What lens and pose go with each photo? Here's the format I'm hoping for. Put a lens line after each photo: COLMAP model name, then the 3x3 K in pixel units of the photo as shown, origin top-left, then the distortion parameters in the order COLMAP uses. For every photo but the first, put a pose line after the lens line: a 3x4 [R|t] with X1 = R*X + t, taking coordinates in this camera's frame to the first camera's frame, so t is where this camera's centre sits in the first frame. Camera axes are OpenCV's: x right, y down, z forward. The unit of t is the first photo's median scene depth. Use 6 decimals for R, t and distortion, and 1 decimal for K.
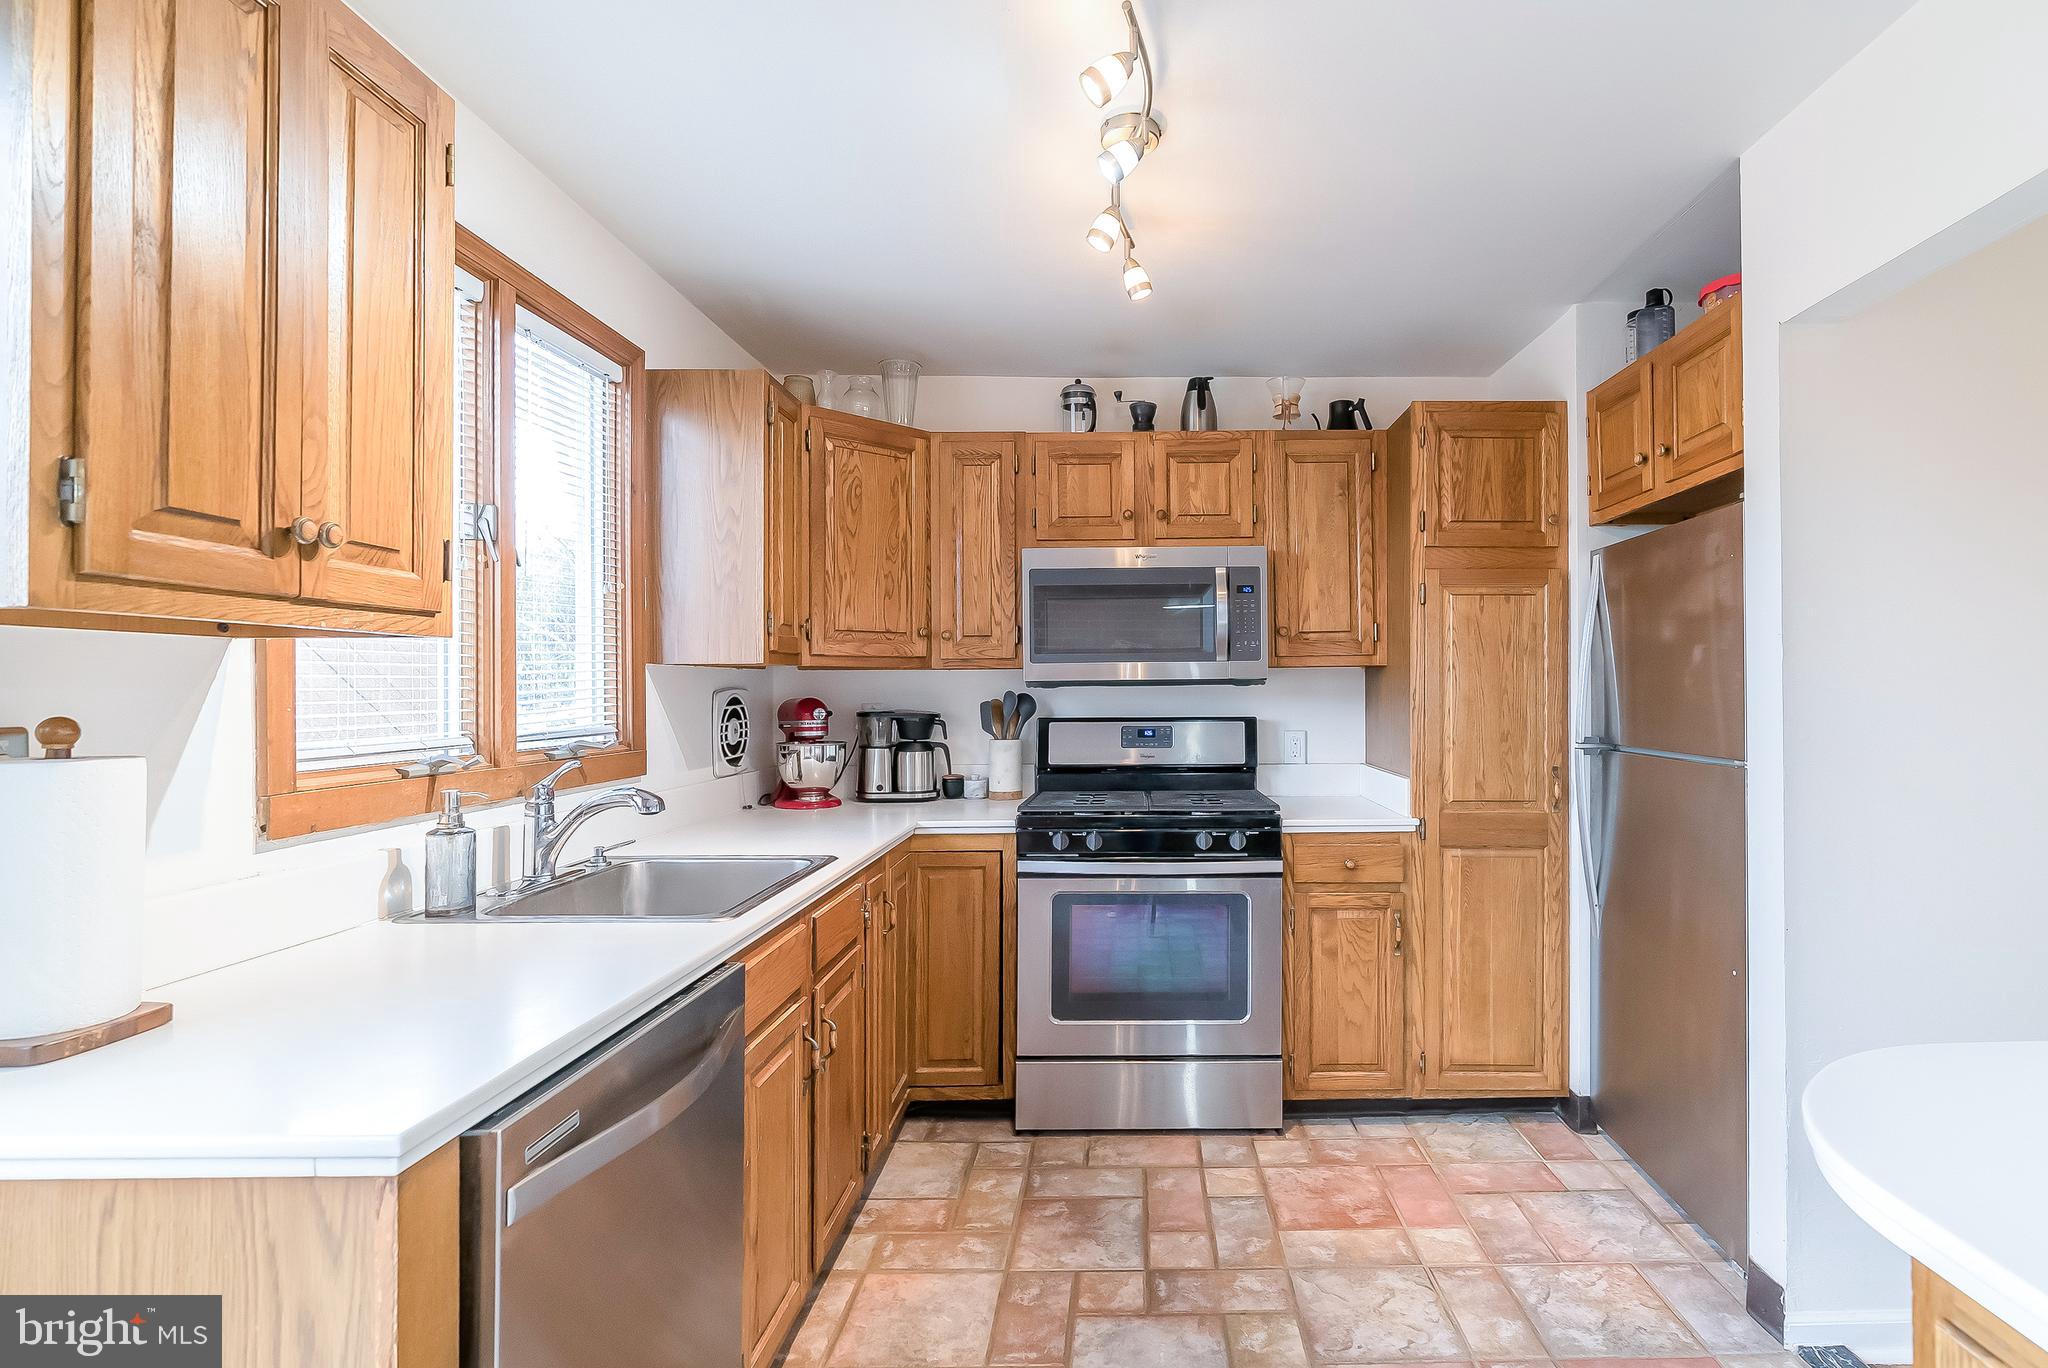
lens RADIAL K [[1041.3, 0, 1044.5], [0, 1041.3, 670.2], [0, 0, 1]] dist [-0.012341, 0.003462]
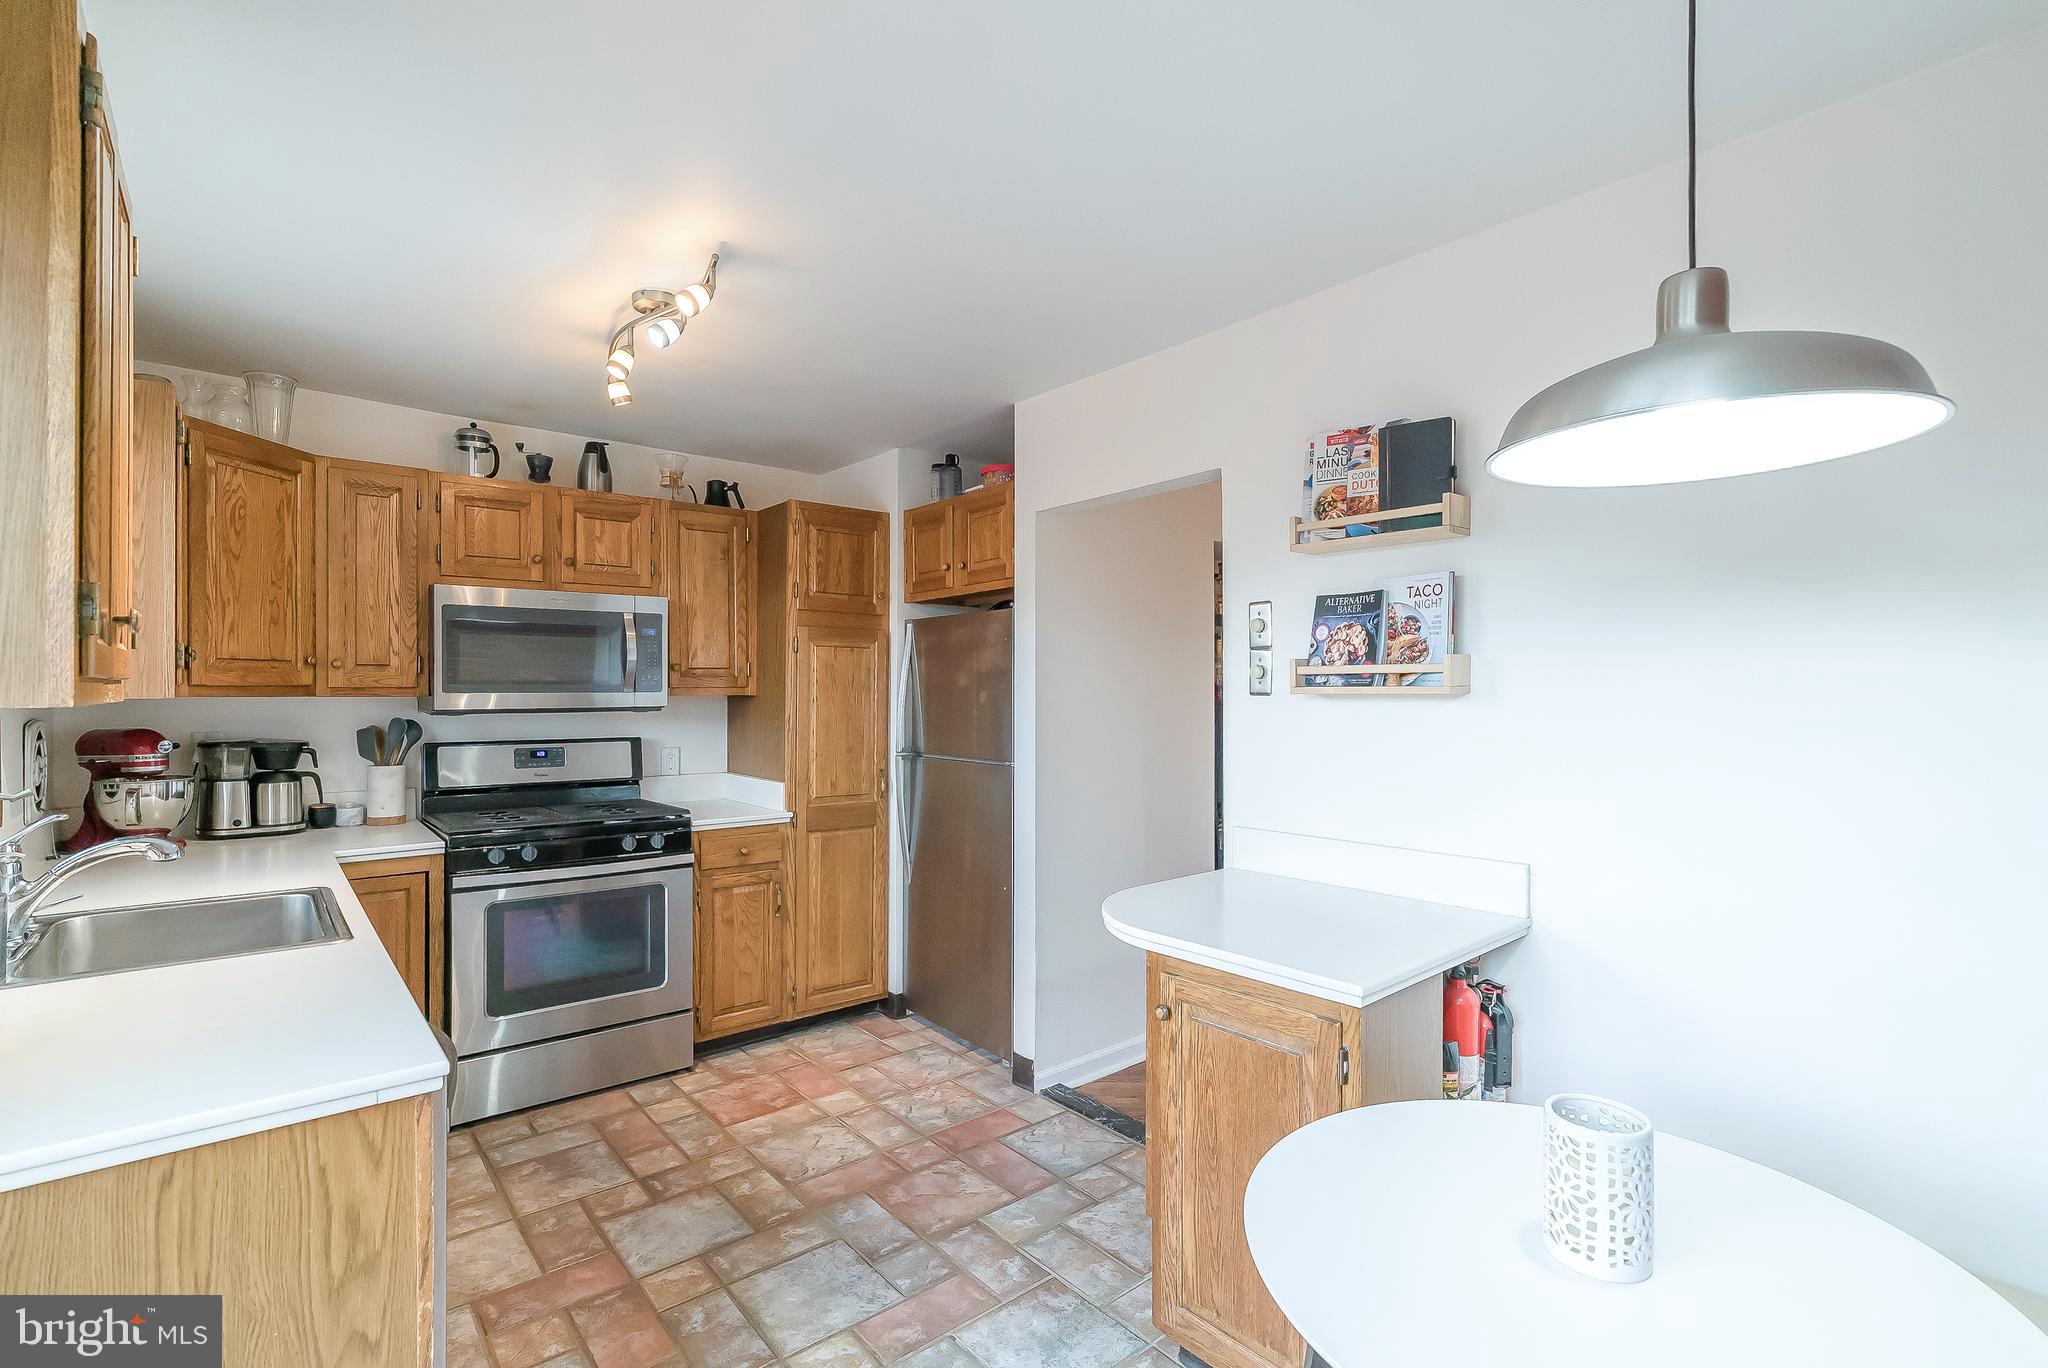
lens RADIAL K [[932.8, 0, 1027.7], [0, 932.8, 692.0], [0, 0, 1]] dist [-0.008753, 0.003555]
pose [[0.770220, 0.006968, 0.637741, -0.177260], [-0.012424, 0.999915, 0.004079, -0.021469], [-0.637658, -0.011065, 0.770240, -0.120683]]
